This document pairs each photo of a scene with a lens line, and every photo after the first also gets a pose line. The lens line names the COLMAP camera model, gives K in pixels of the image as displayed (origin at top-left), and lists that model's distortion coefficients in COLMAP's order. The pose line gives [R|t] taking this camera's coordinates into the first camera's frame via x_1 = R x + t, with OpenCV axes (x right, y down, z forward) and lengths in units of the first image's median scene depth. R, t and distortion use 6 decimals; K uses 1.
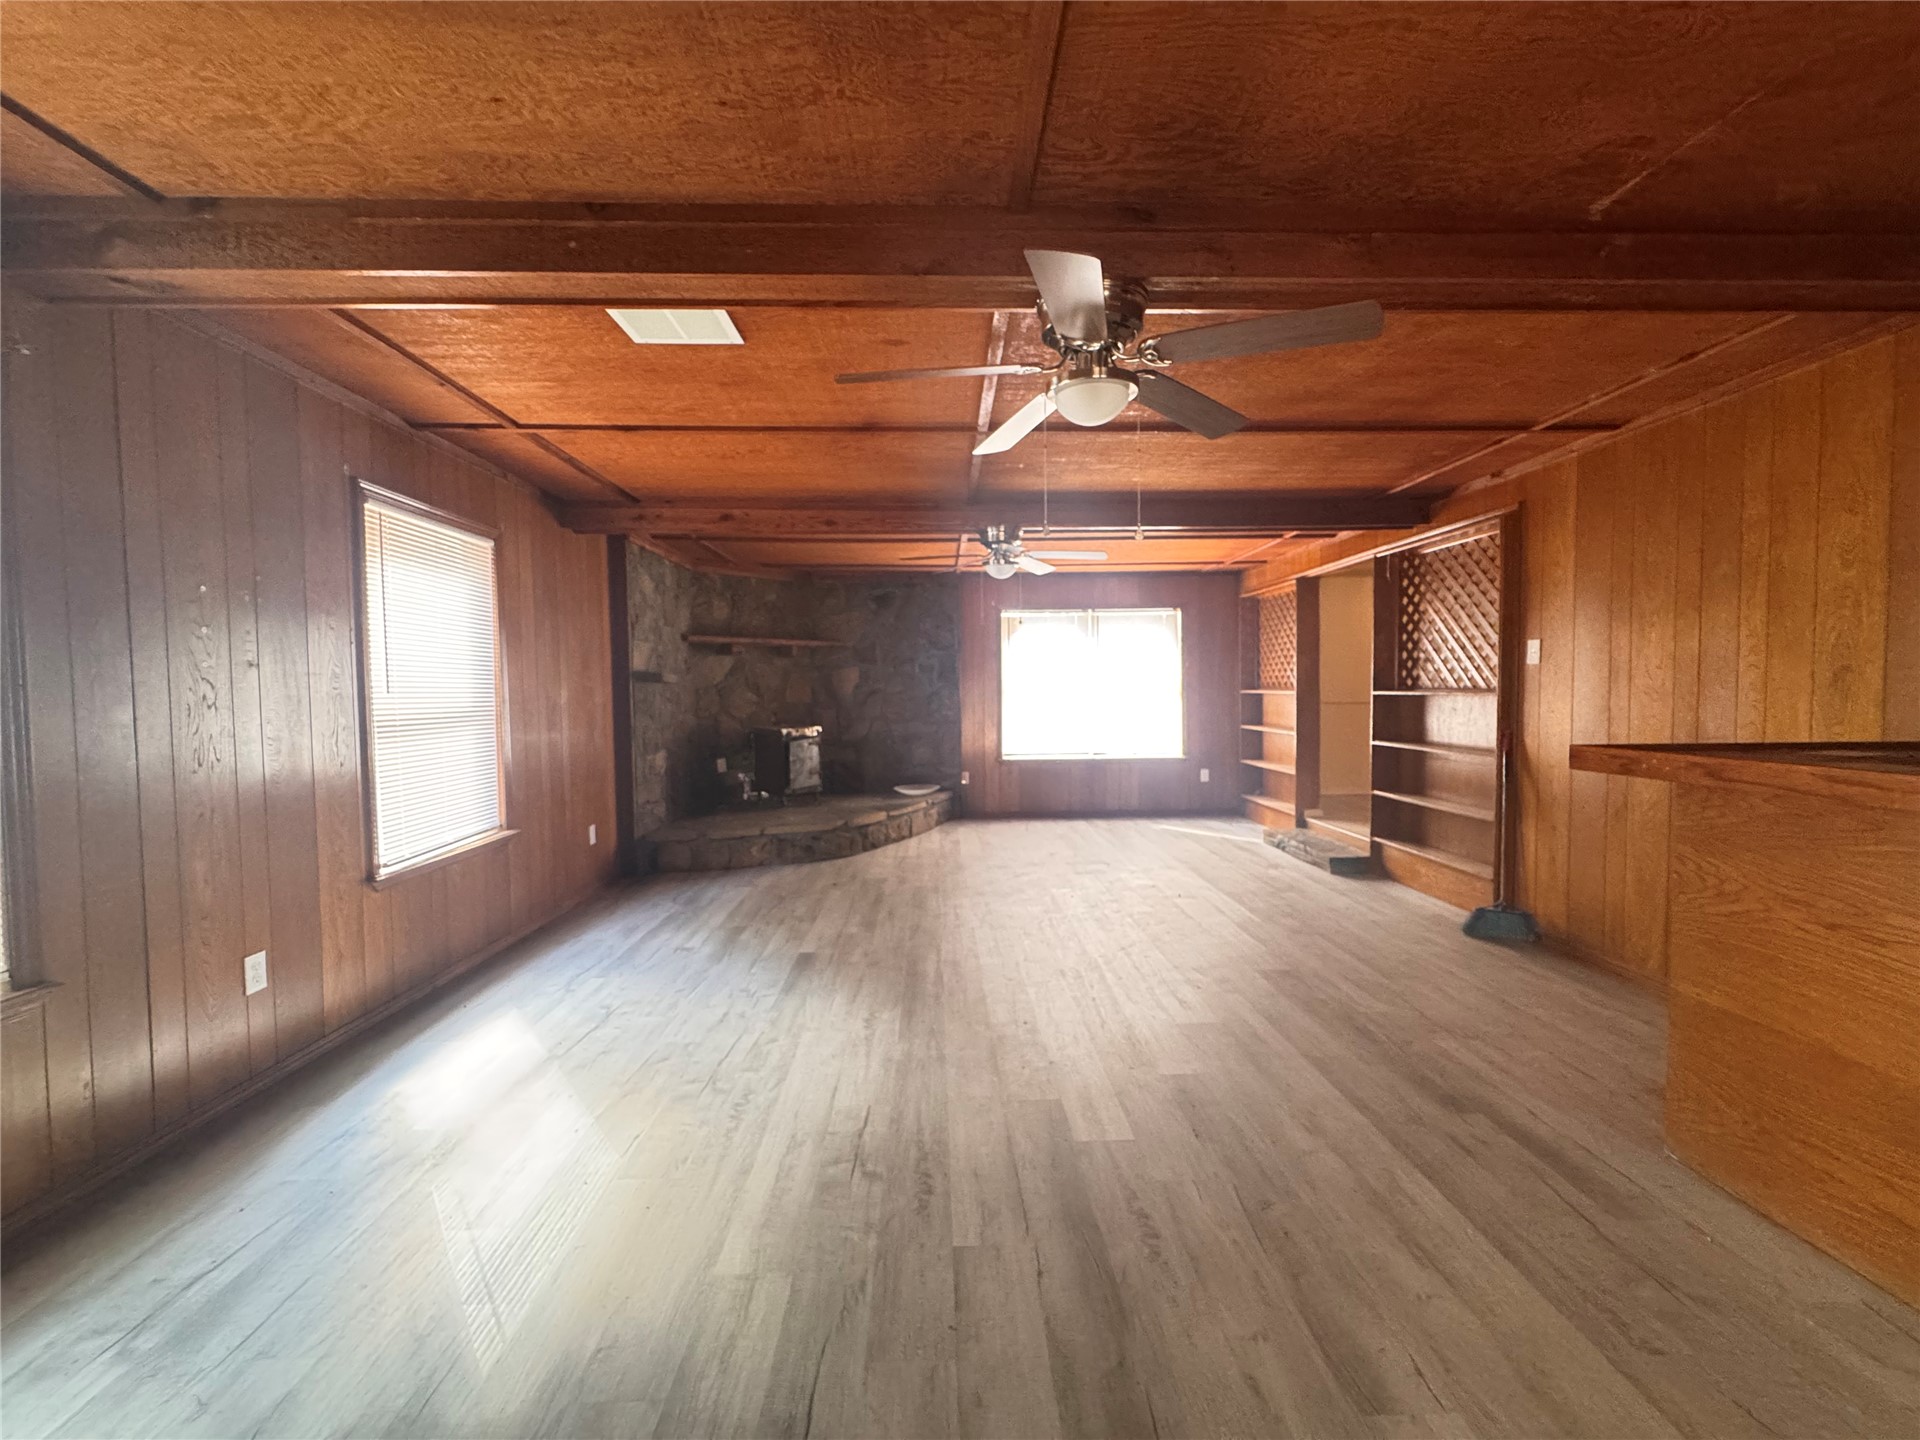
lens RADIAL K [[768.9, 0, 947.5], [0, 768.9, 718.6], [0, 0, 1]] dist [-0.007329, -0.000843]
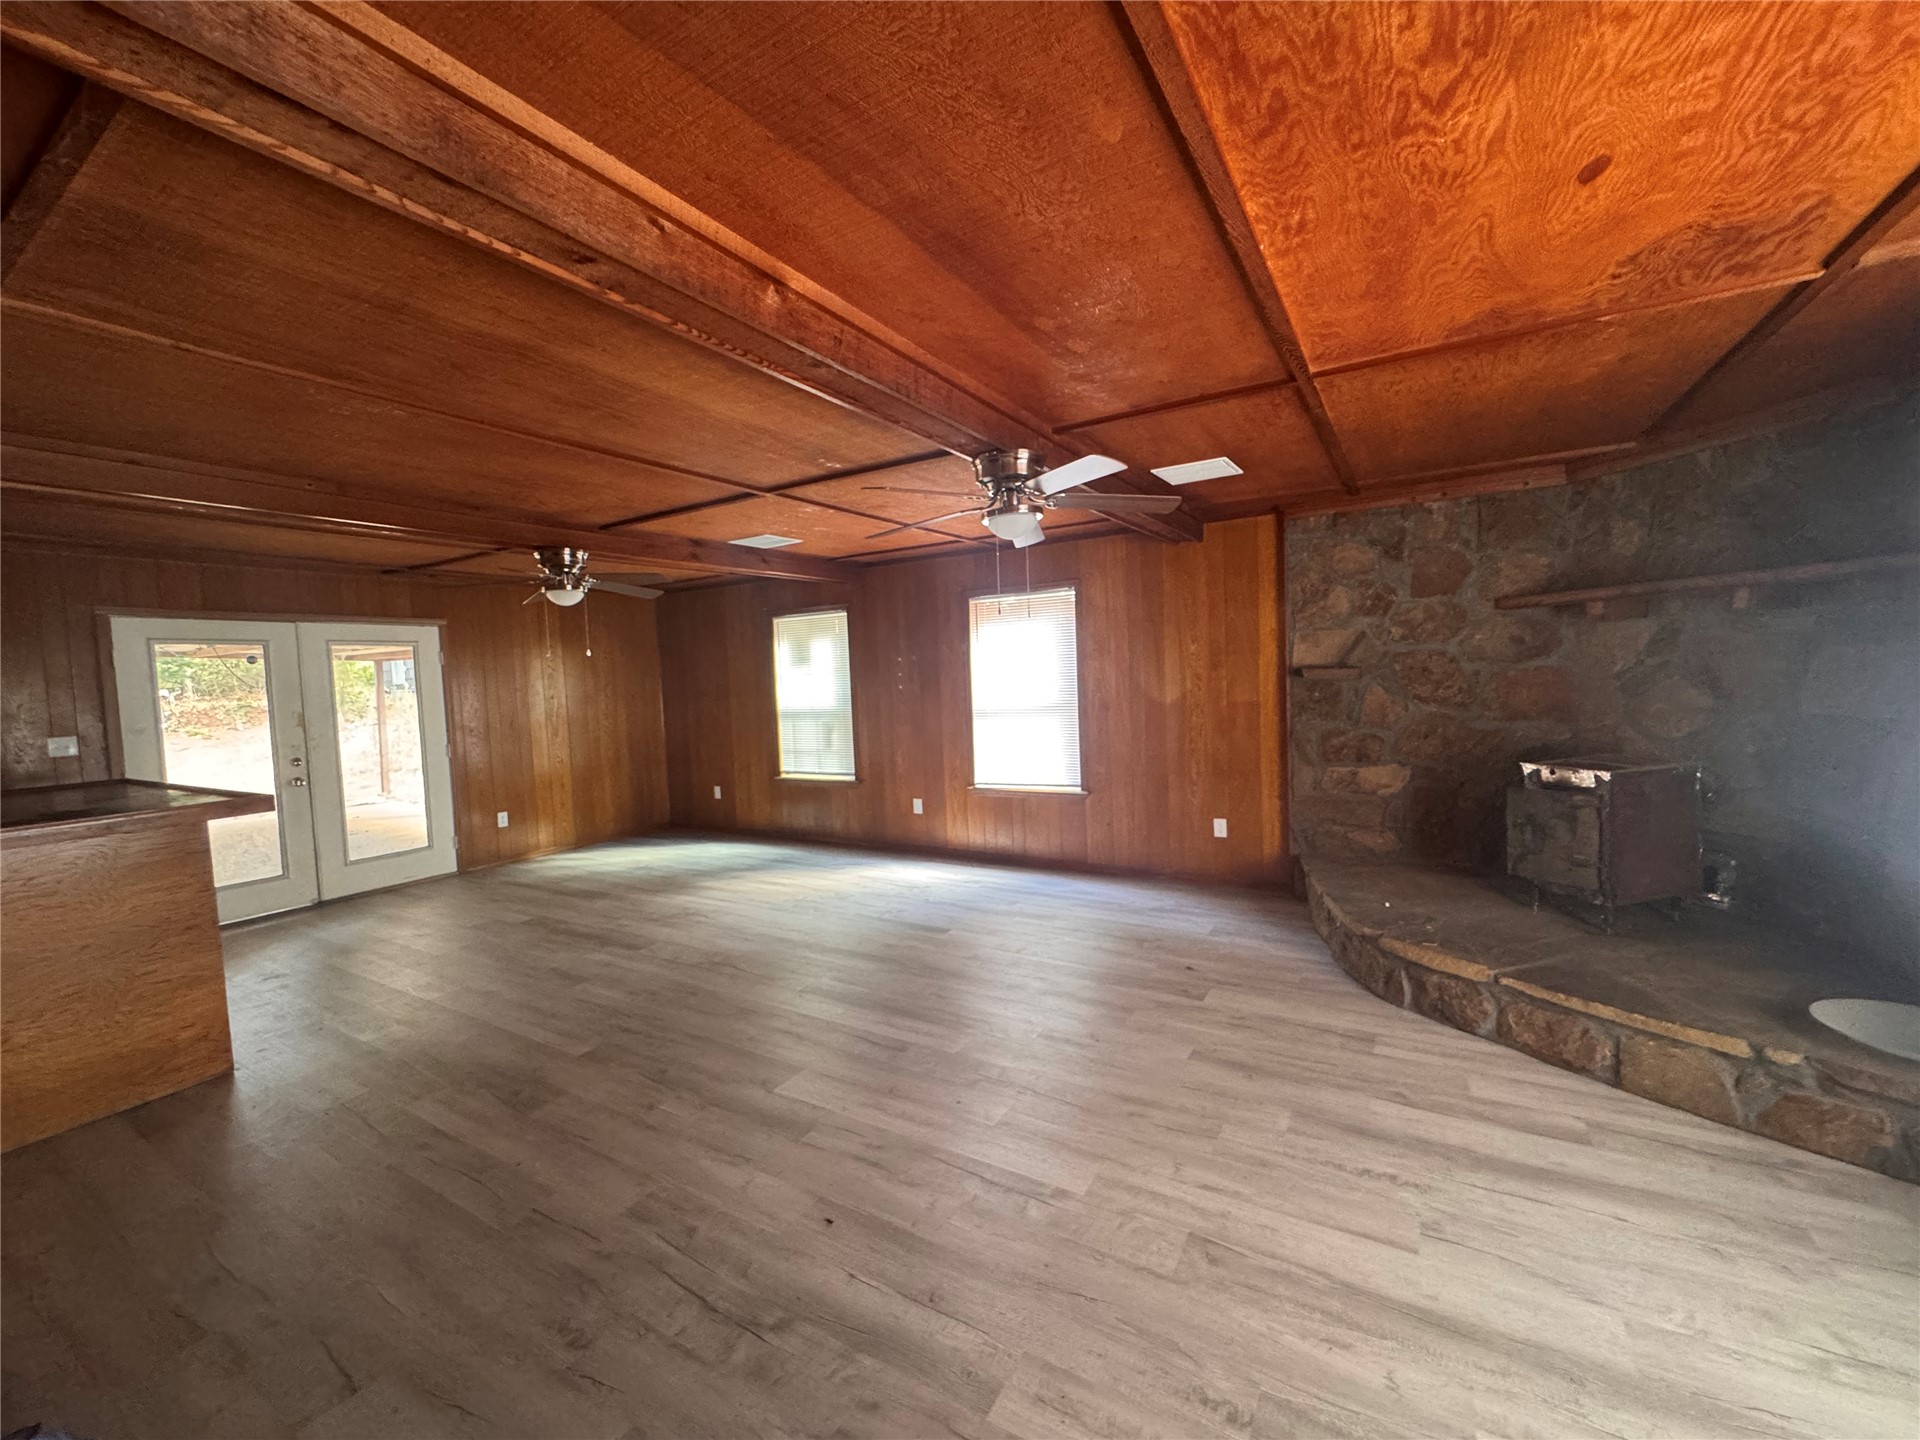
lens RADIAL K [[768.9, 0, 958.1], [0, 768.9, 714.3], [0, 0, 1]] dist [-0.007329, -0.000843]
pose [[-0.522187, 0.080141, -0.849057, 0.812799], [0.014851, 0.996278, 0.084904, -0.130627], [0.852702, 0.031726, -0.521434, 1.679608]]
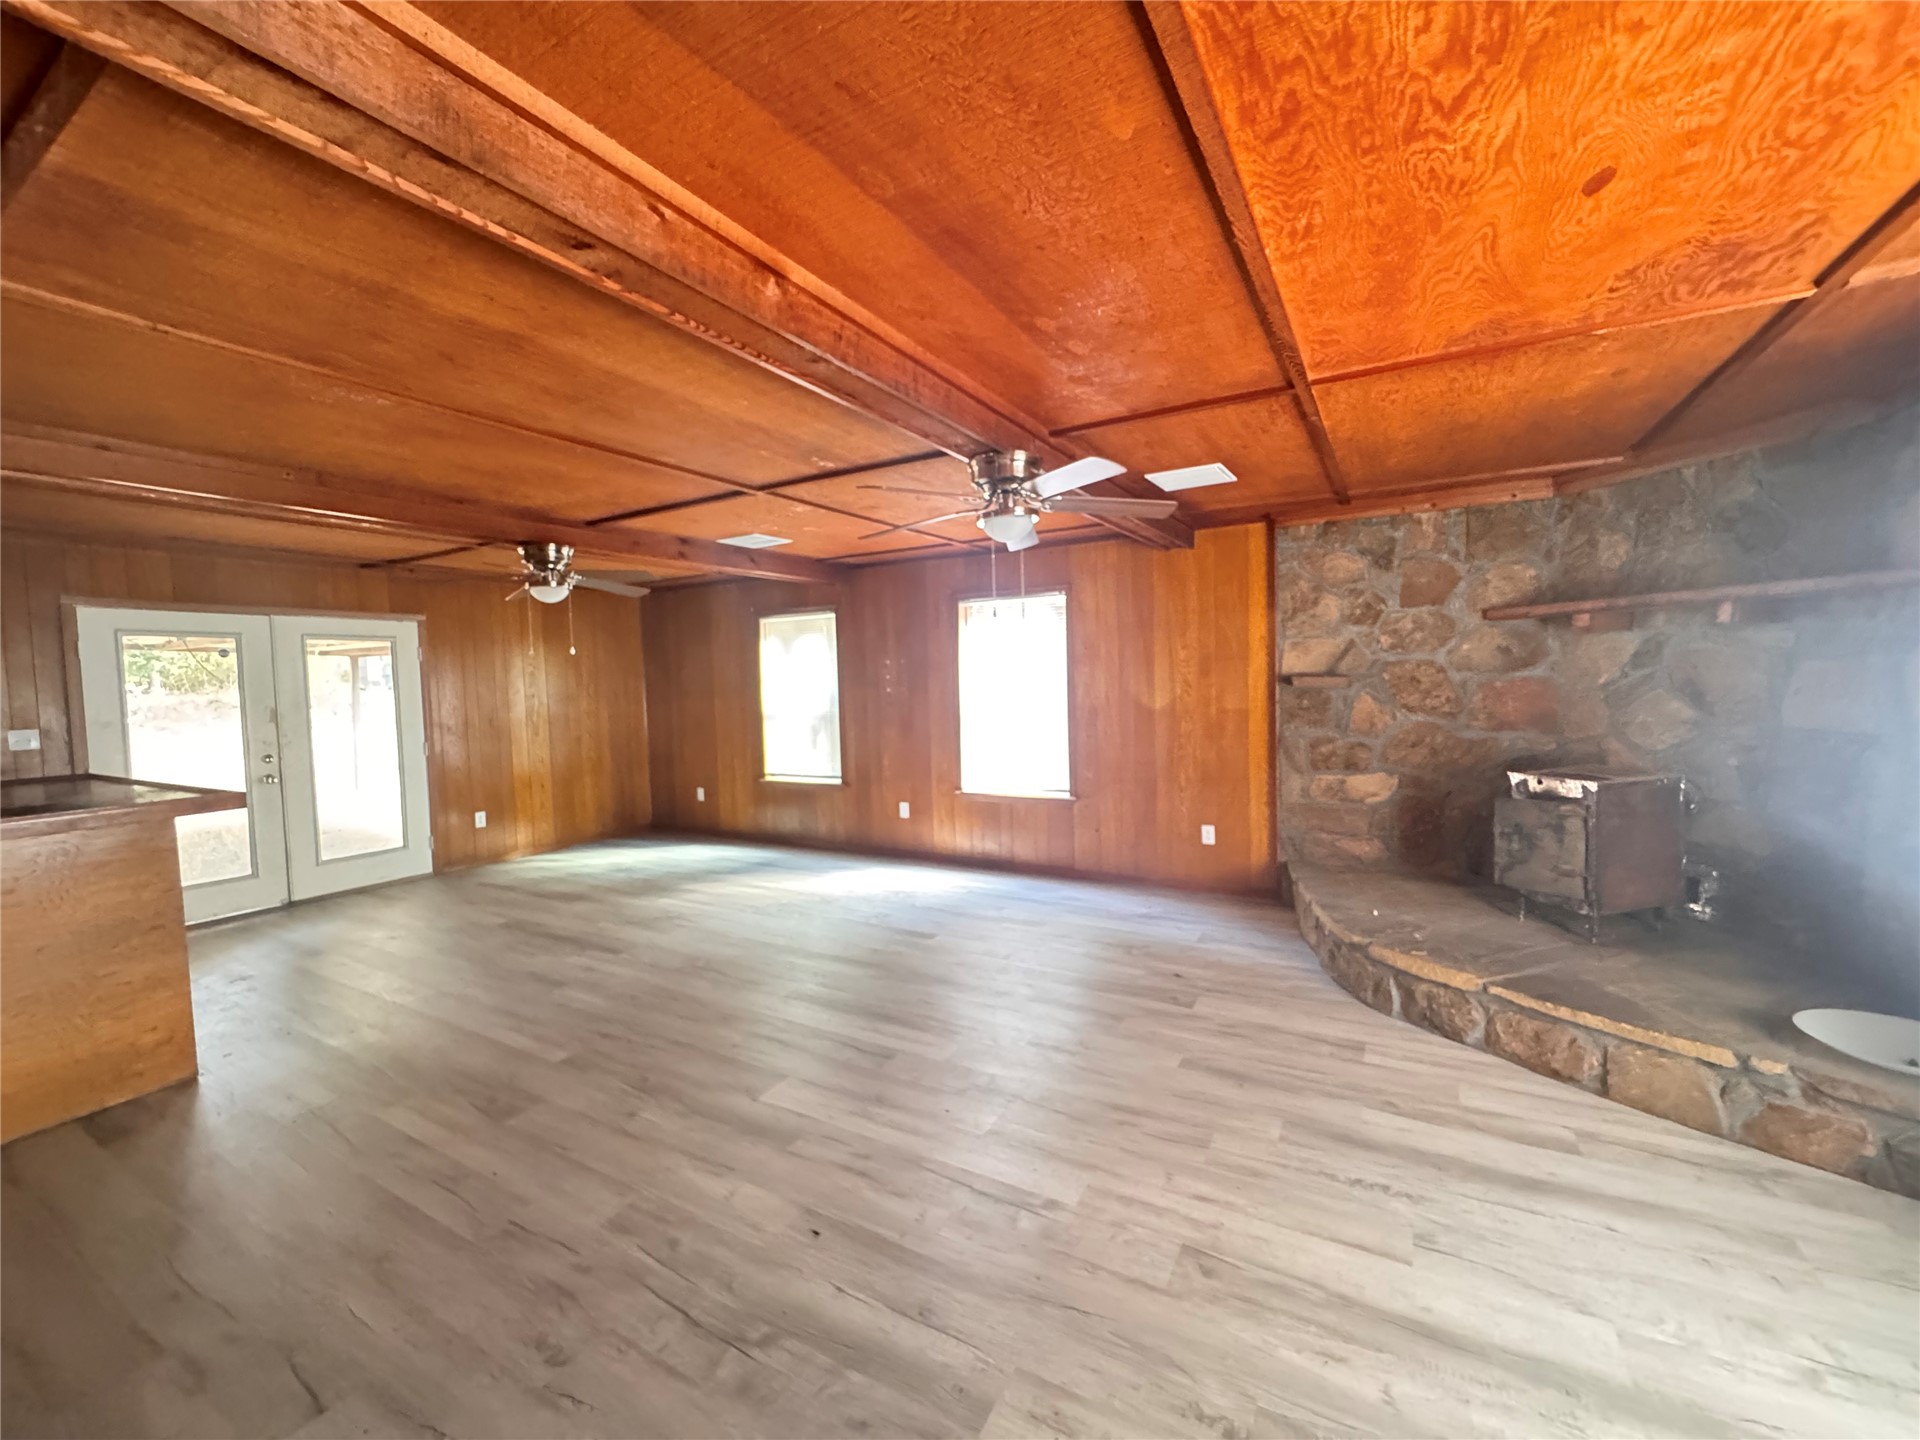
lens RADIAL K [[768.9, 0, 956.4], [0, 768.9, 713.9], [0, 0, 1]] dist [-0.007329, -0.000843]
pose [[-0.505225, 0.067996, -0.860305, 0.811829], [0.000999, 0.996937, 0.078208, -0.127801], [0.862987, 0.038653, -0.503745, 1.665177]]
